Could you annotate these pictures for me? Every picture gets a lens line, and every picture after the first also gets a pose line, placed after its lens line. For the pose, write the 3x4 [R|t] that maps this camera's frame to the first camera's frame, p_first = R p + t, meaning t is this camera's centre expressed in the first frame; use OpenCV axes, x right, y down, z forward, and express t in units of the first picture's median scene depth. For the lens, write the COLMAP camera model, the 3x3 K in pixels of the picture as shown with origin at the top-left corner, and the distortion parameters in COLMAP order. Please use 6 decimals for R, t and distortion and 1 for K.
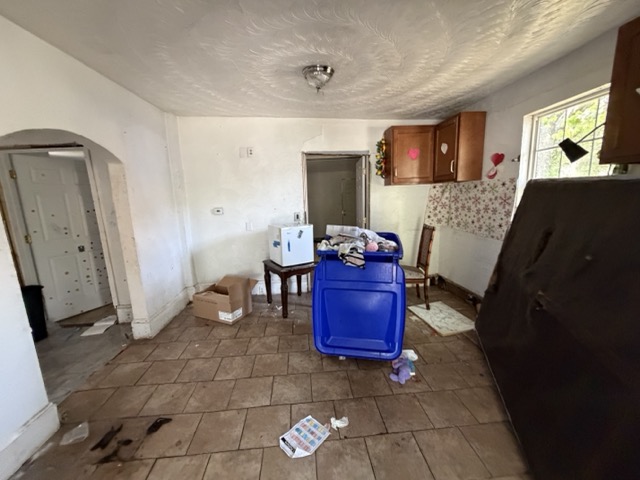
lens RADIAL K [[256.3, 0, 320.4], [0, 256.3, 241.3], [0, 0, 1]] dist [0.000335, -0.000003]
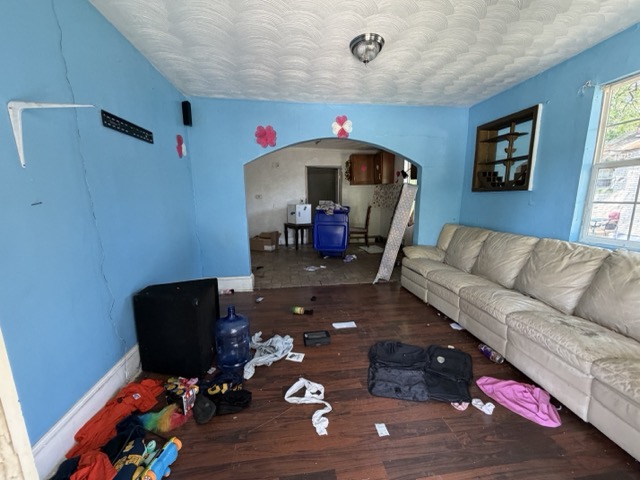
lens RADIAL K [[256.3, 0, 320.1], [0, 256.3, 239.5], [0, 0, 1]] dist [0.000335, -0.000003]
pose [[0.998654, 0.015171, 0.049593, -0.054118], [-0.015278, 0.999882, 0.001773, 0.193526], [-0.049560, -0.002528, 0.998768, -0.922050]]
